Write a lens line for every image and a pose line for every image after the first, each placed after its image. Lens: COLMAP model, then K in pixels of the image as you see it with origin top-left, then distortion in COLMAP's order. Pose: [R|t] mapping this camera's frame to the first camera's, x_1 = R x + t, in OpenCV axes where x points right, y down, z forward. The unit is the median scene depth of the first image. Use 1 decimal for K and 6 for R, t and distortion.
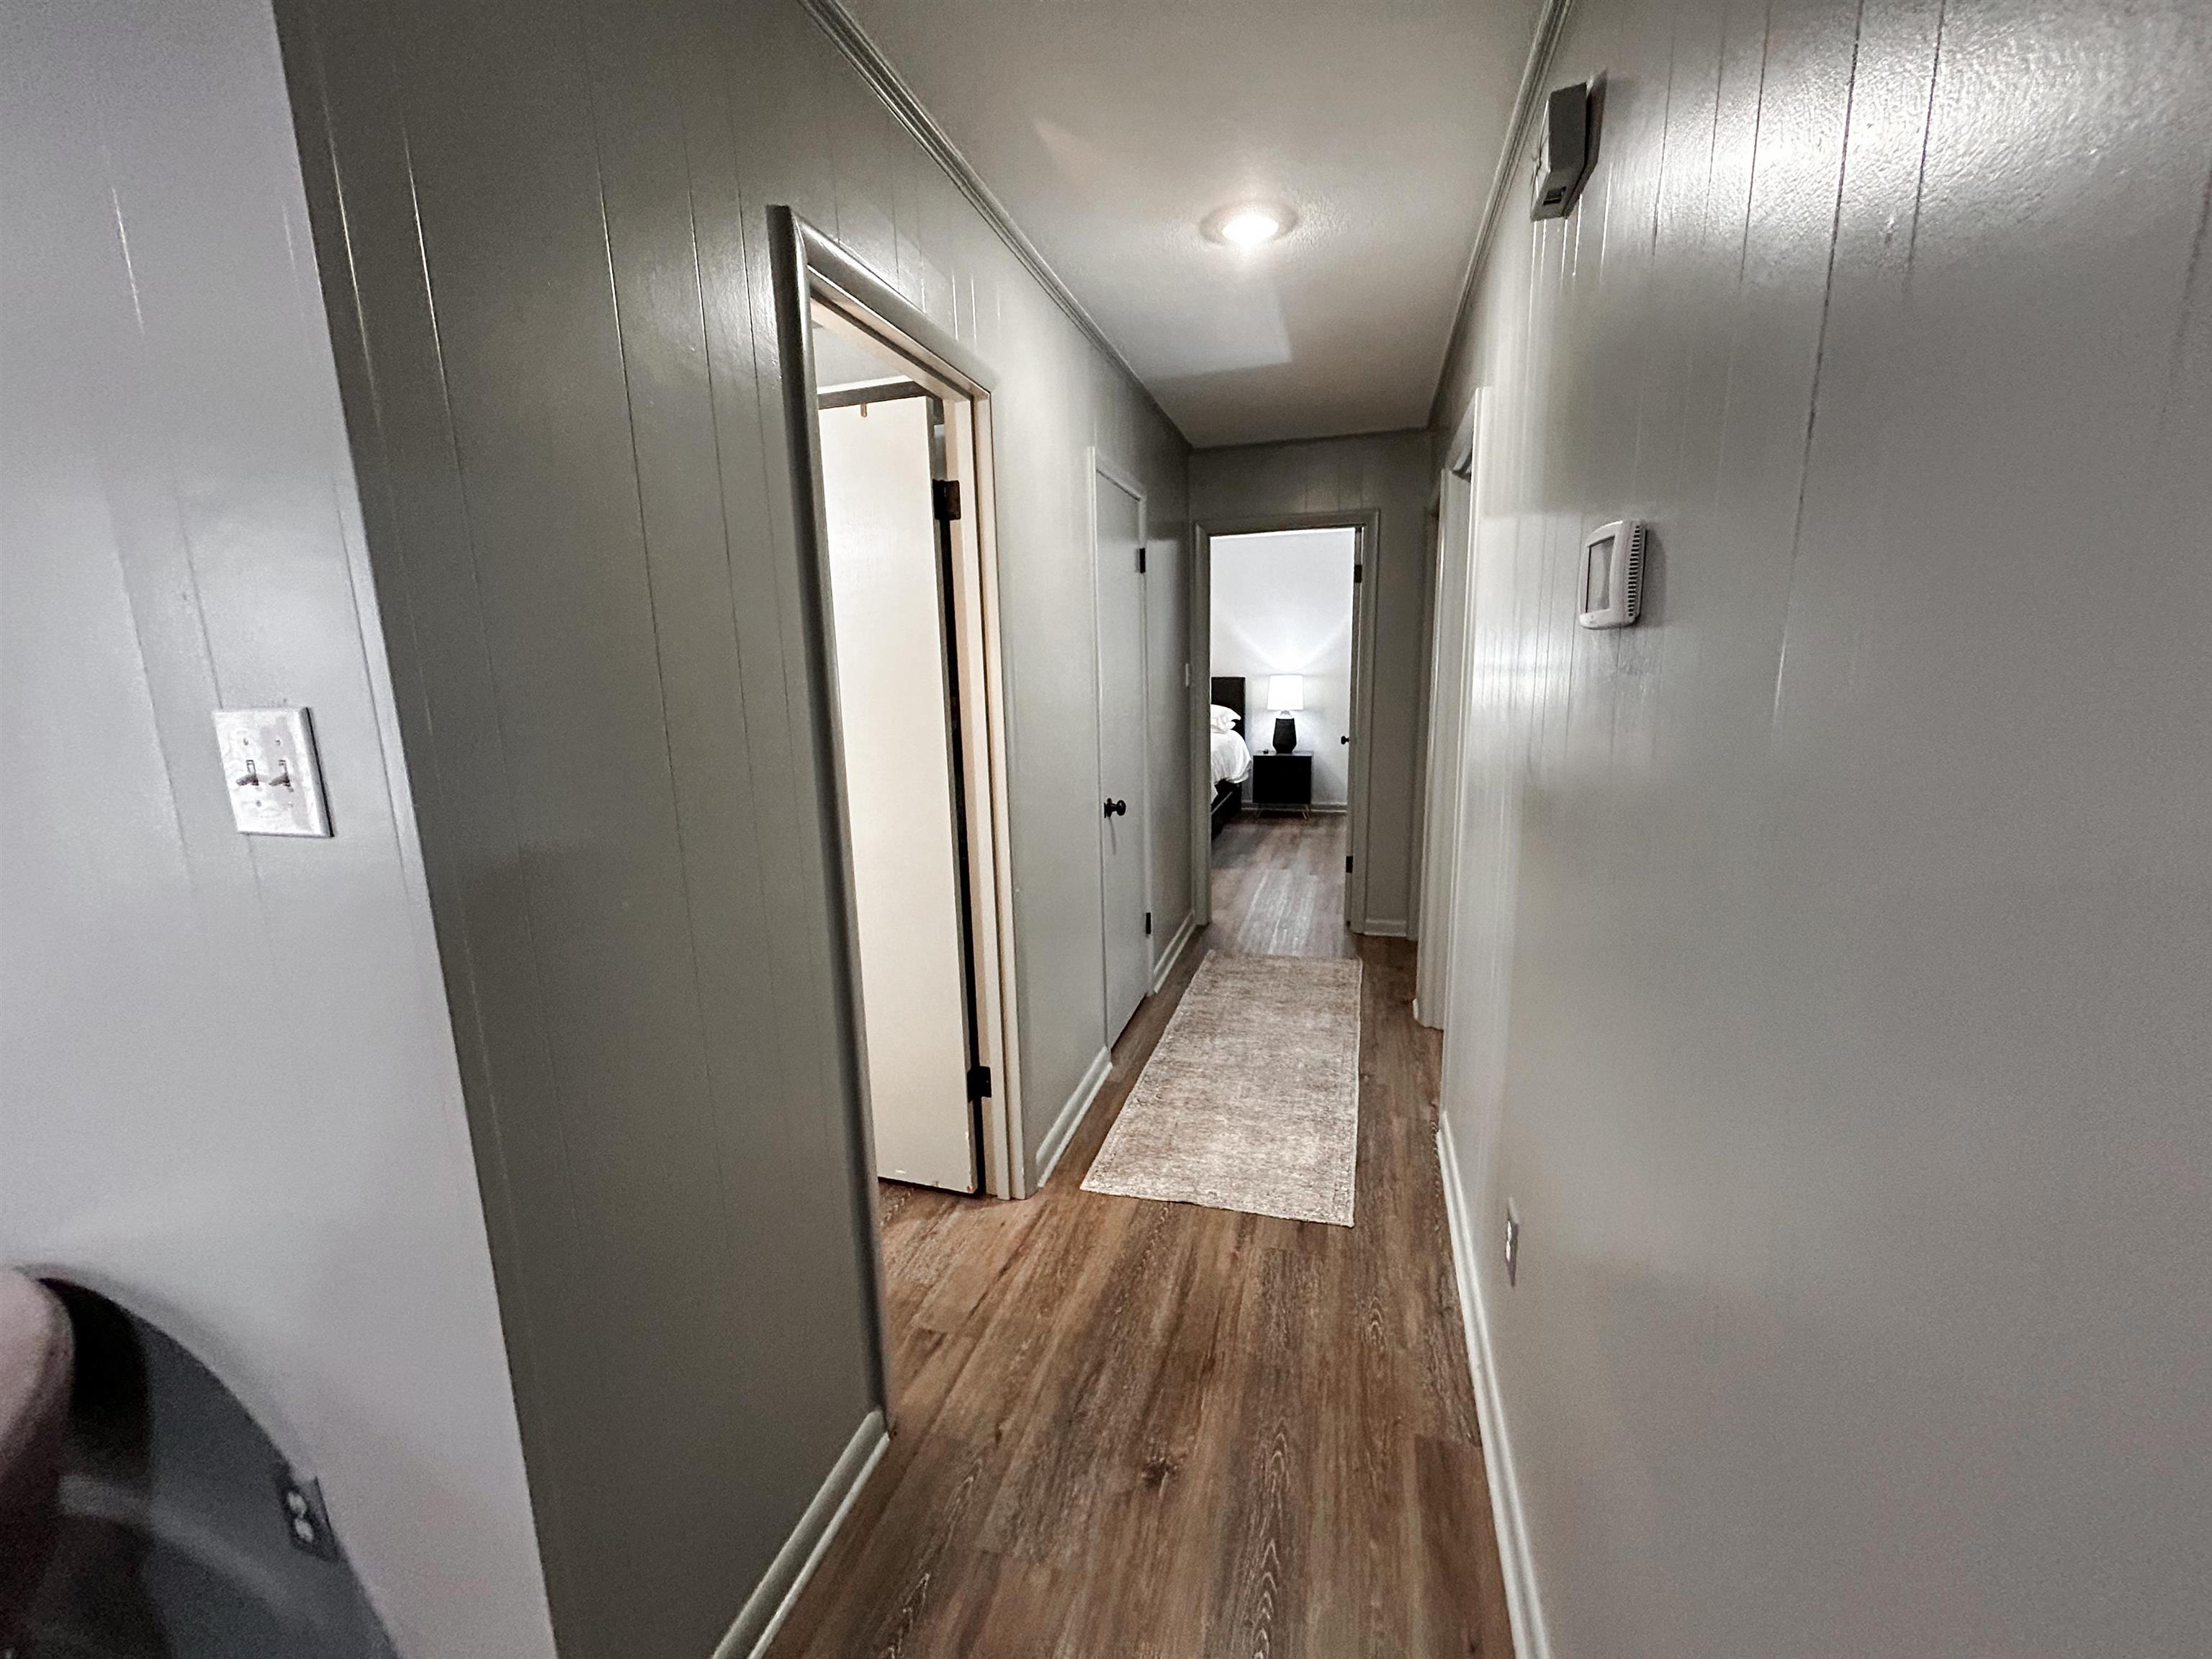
lens RADIAL K [[890.5, 0, 1093.4], [0, 890.5, 822.4], [0, 0, 1]] dist [0.000995, 0.001804]
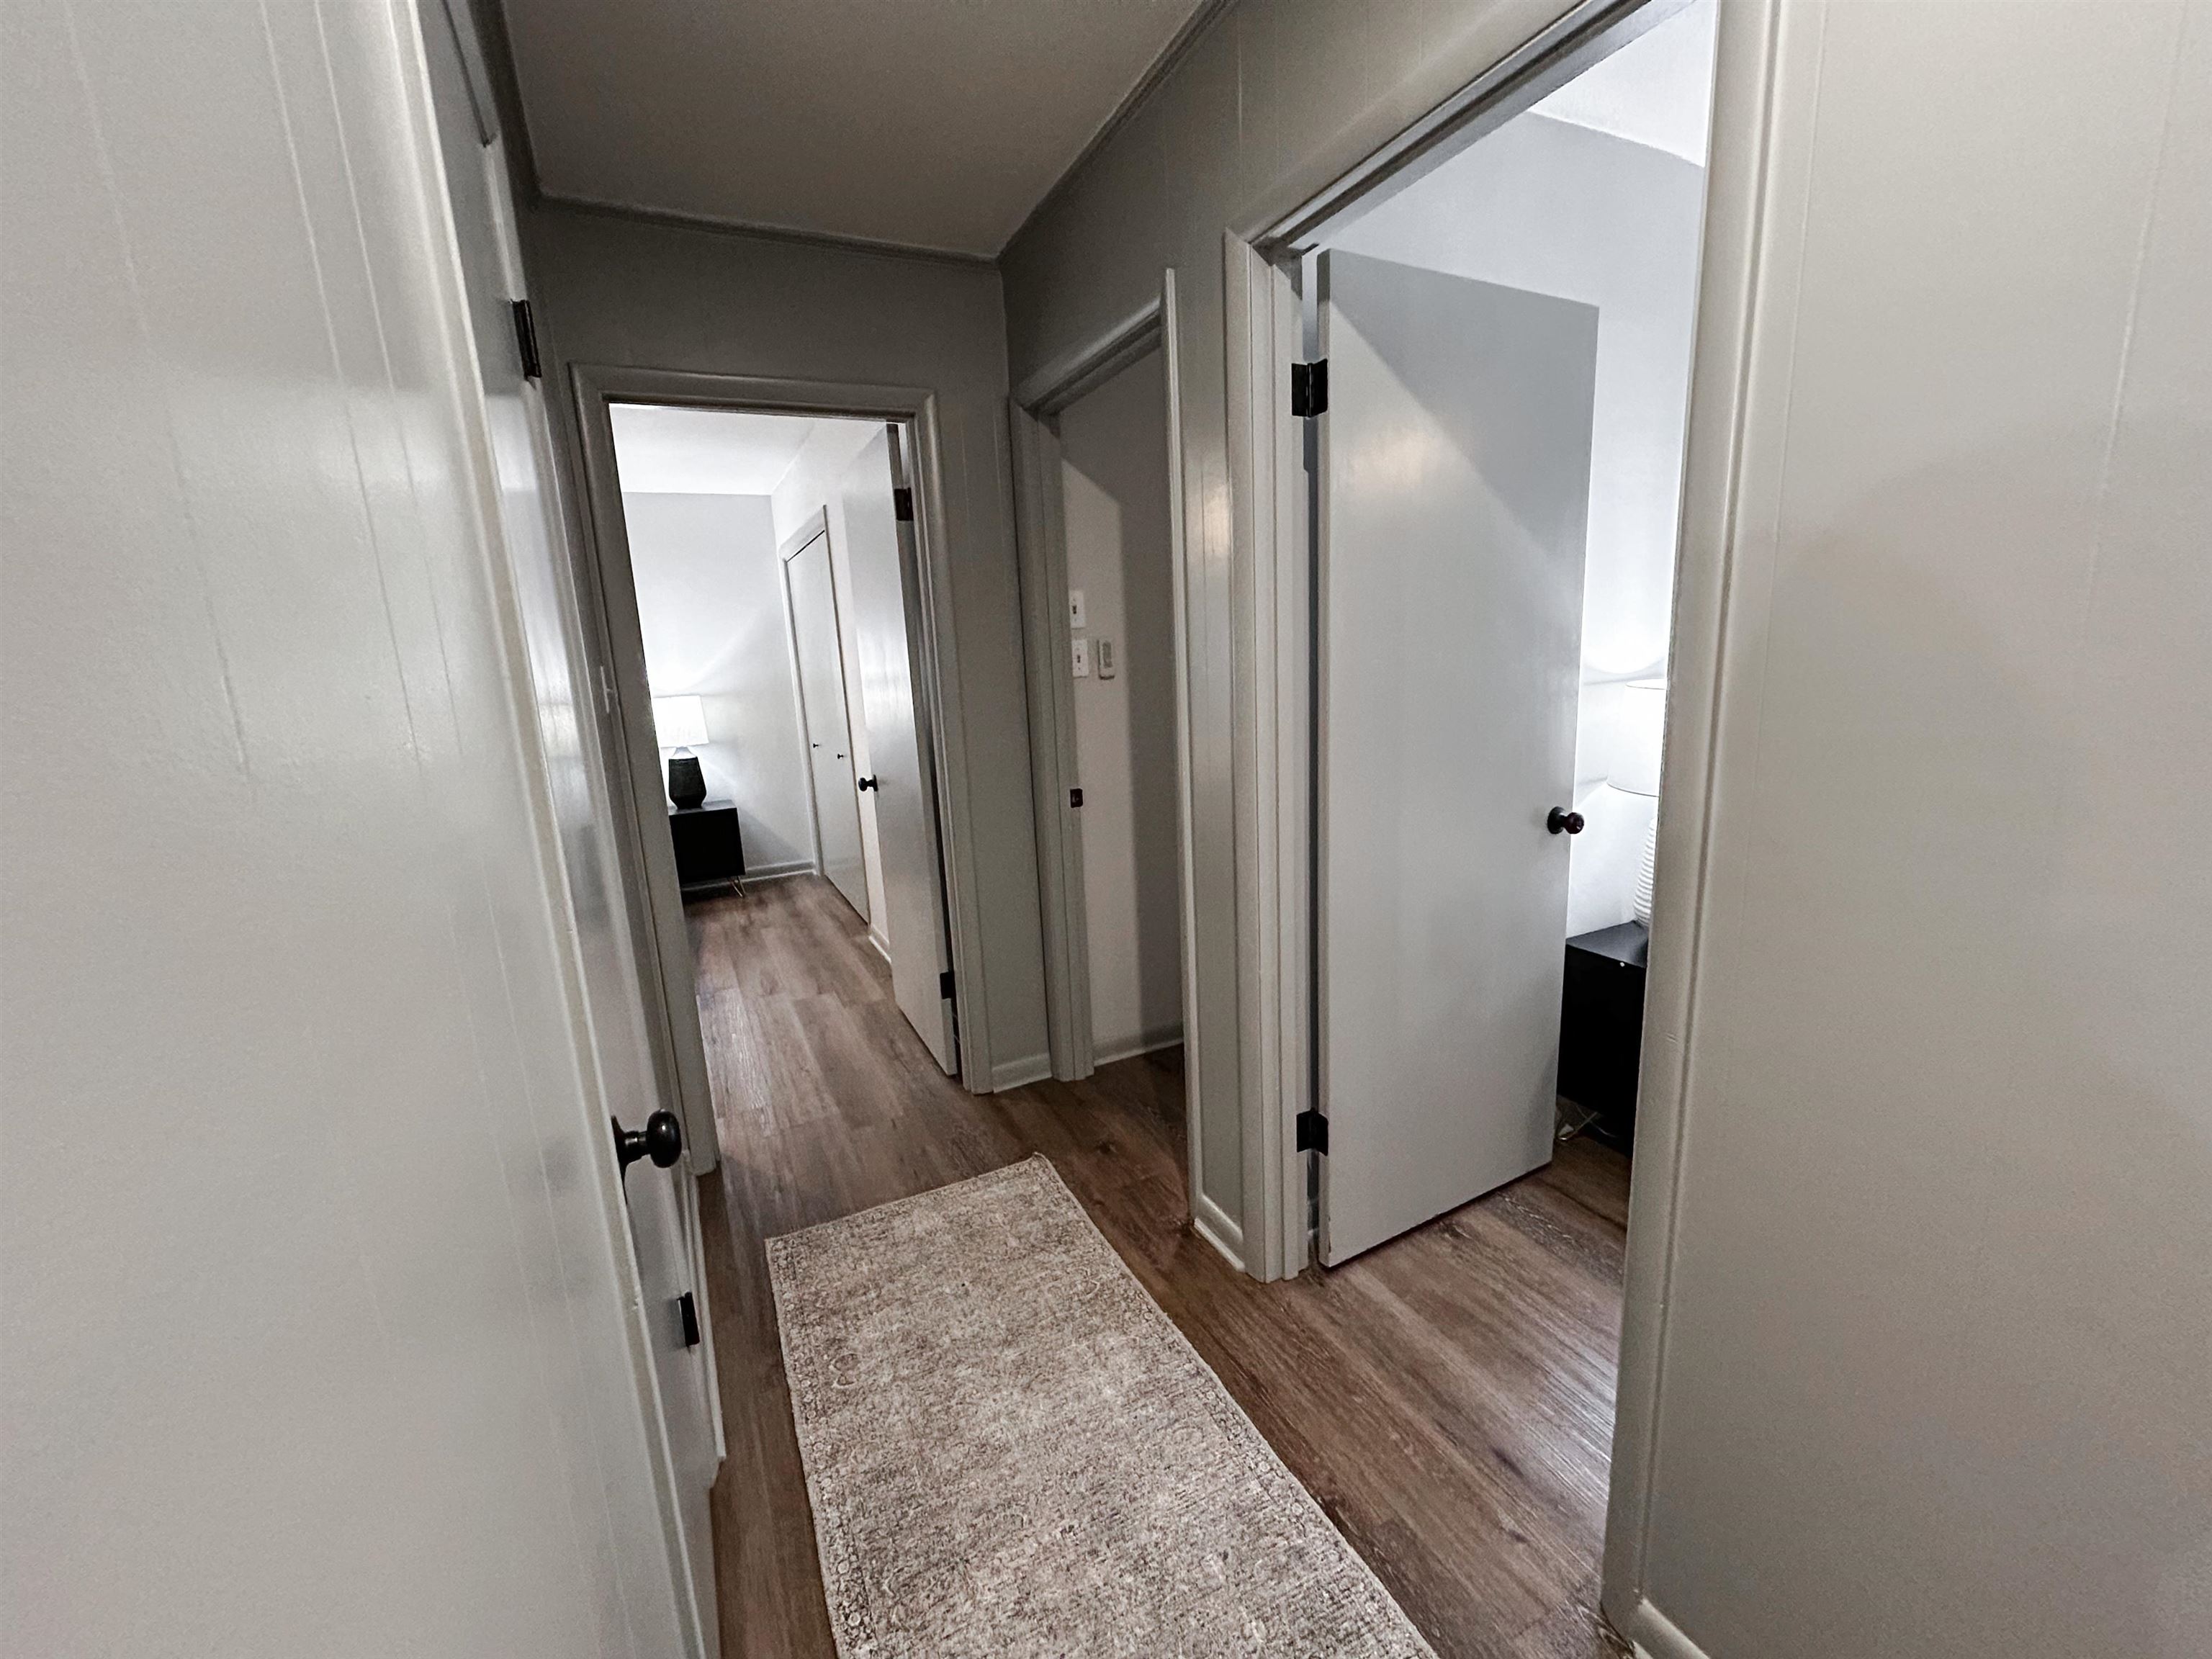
lens RADIAL K [[890.5, 0, 1099.8], [0, 890.5, 827.3], [0, 0, 1]] dist [0.000995, 0.001804]
pose [[0.730129, -0.148807, 0.666909, -0.032120], [0.160171, 0.986078, 0.044668, -0.081040], [-0.664271, 0.074206, 0.743799, 0.520277]]
